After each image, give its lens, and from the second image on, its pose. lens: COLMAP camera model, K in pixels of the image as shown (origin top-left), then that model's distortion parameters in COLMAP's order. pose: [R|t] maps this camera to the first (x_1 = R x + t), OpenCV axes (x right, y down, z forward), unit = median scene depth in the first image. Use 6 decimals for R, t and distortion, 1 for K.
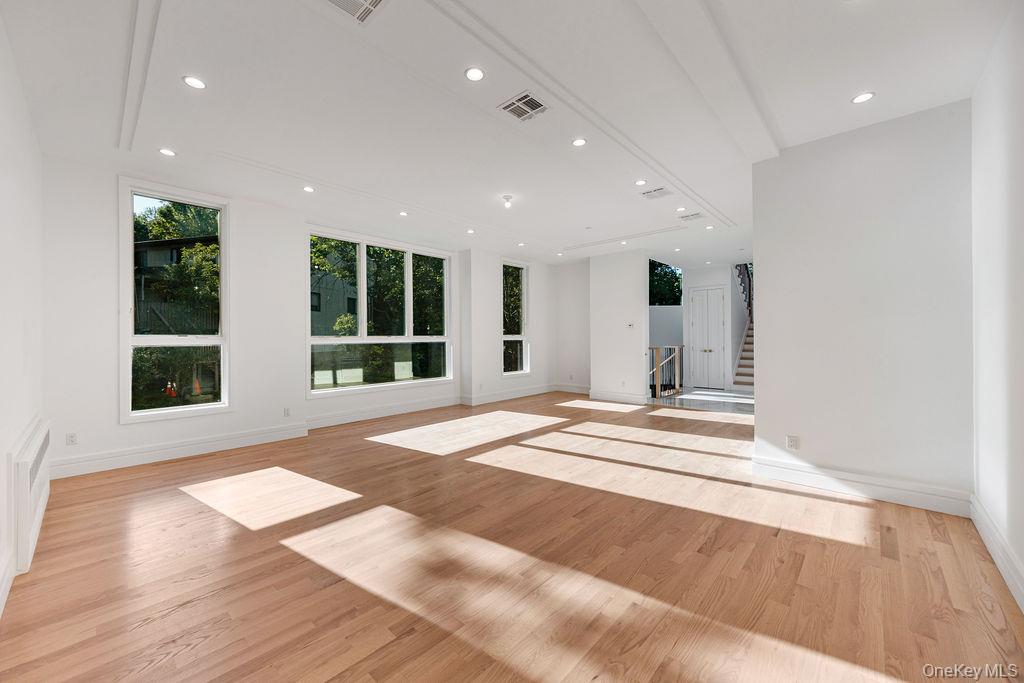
lens RADIAL K [[388.7, 0, 507.9], [0, 388.7, 334.8], [0, 0, 1]] dist [0.000049, 0.000064]
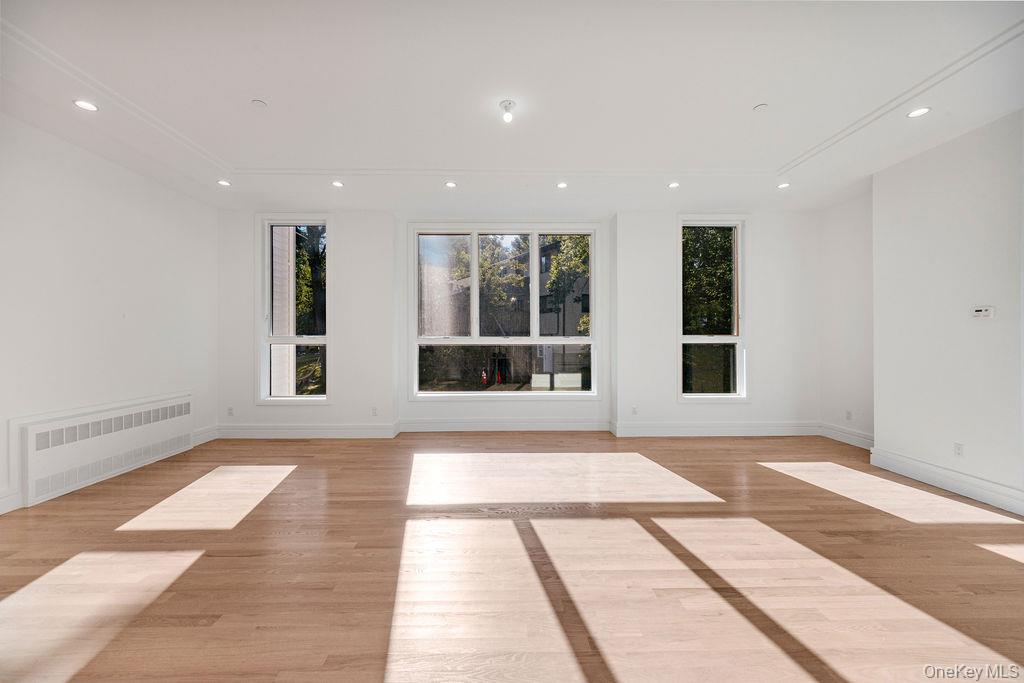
lens RADIAL K [[388.7, 0, 507.9], [0, 388.7, 334.8], [0, 0, 1]] dist [0.000049, 0.000064]
pose [[0.688128, -0.006578, -0.725560, 0.274386], [0.002685, 0.999975, -0.006519, 0.003581], [0.725584, 0.002538, 0.688128, 0.372656]]
